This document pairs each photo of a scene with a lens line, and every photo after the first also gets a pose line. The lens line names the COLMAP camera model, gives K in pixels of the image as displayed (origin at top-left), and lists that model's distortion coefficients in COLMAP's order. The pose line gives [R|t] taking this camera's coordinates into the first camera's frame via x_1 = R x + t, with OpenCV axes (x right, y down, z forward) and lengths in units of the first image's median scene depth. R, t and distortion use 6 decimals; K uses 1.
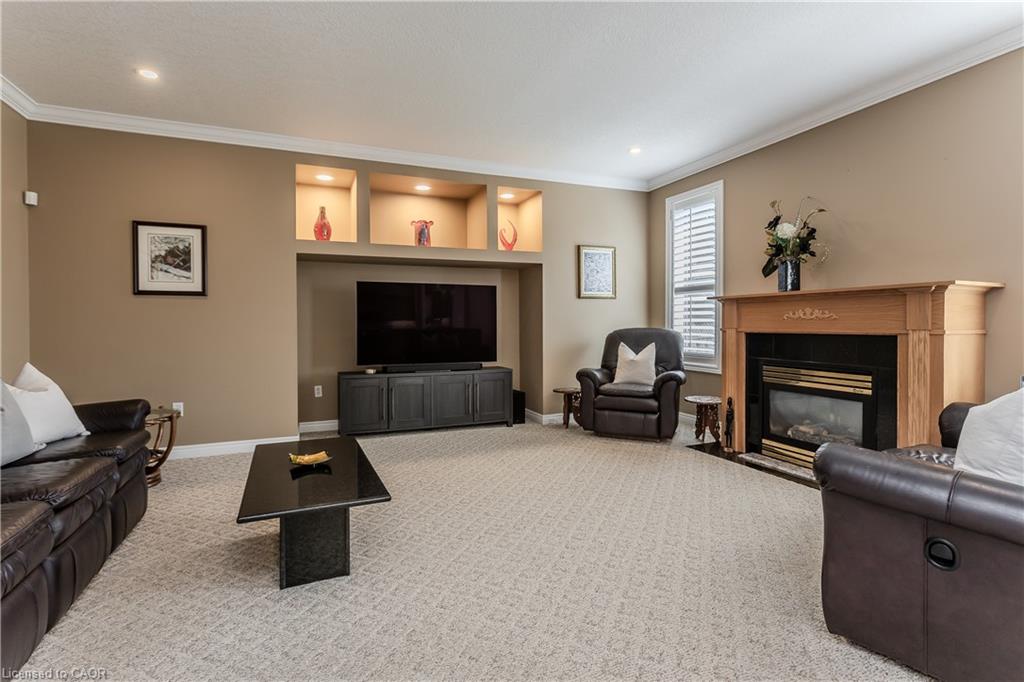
lens RADIAL K [[464.2, 0, 481.5], [0, 464.2, 325.2], [0, 0, 1]] dist [0.000245, 0.001178]
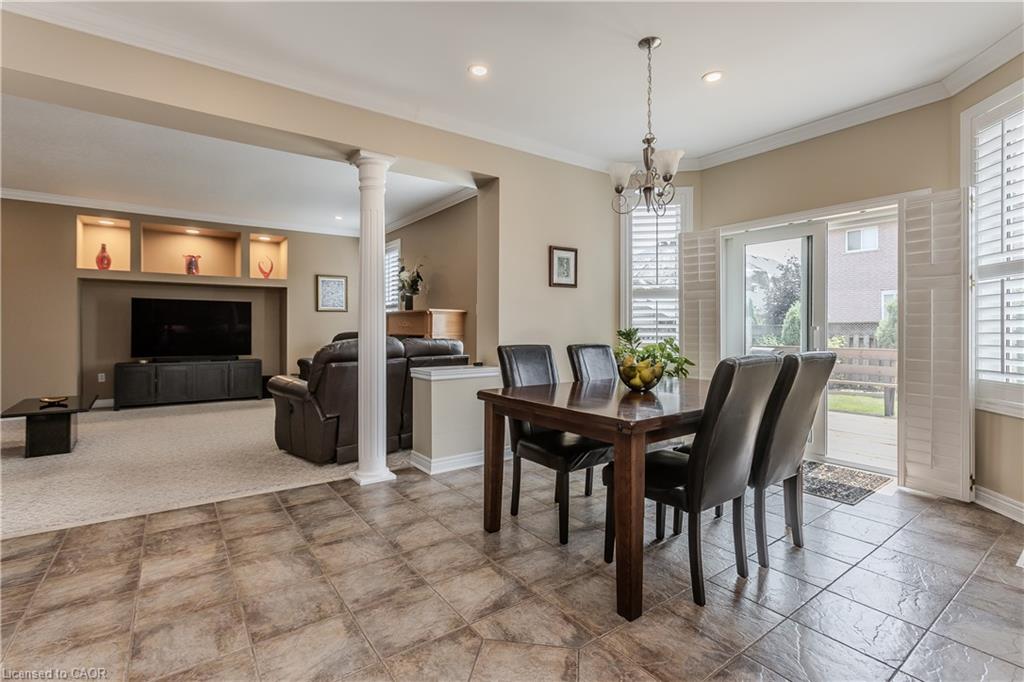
lens RADIAL K [[464.2, 0, 506.6], [0, 464.2, 329.9], [0, 0, 1]] dist [0.000245, 0.001178]
pose [[0.970709, 0.000942, 0.240258, 0.488716], [0.000234, 0.999988, -0.004865, 0.008876], [-0.240259, 0.004779, 0.970697, -0.629728]]
